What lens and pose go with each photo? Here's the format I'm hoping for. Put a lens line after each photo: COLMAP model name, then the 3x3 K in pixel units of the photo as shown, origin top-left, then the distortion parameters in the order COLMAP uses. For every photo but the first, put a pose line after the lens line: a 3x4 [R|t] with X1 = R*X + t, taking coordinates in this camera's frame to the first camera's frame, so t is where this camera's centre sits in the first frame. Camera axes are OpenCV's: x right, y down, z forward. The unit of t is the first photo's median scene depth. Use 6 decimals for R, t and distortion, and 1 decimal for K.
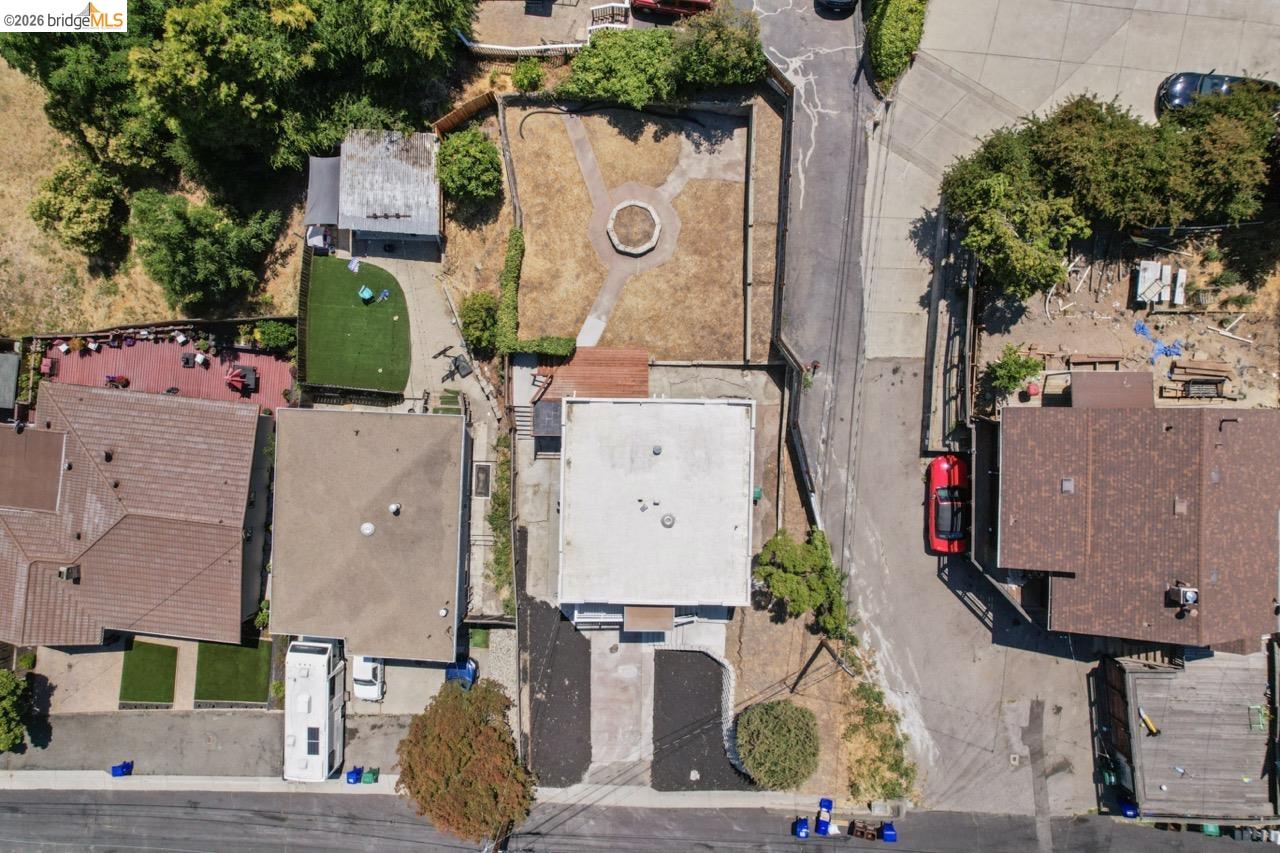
lens RADIAL K [[818.0, 0, 645.9], [0, 818.0, 424.7], [0, 0, 1]] dist [-0.066348, 0.053345]
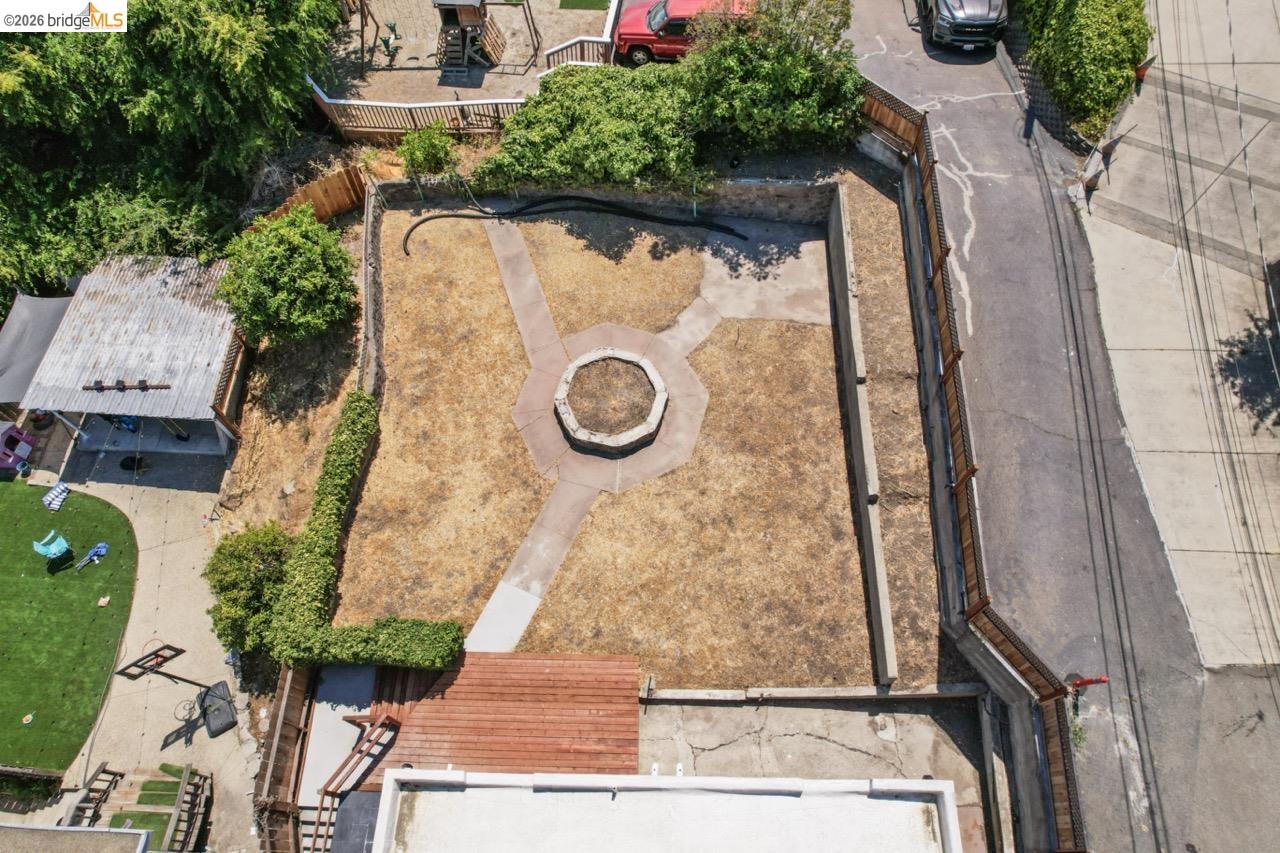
lens RADIAL K [[818.0, 0, 640.2], [0, 818.0, 418.8], [0, 0, 1]] dist [-0.066348, 0.053345]
pose [[0.999976, 0.006784, -0.001469, 0.003480], [-0.006627, 0.870165, -0.492716, 0.004253], [-0.002065, 0.492714, 0.870189, 0.586912]]
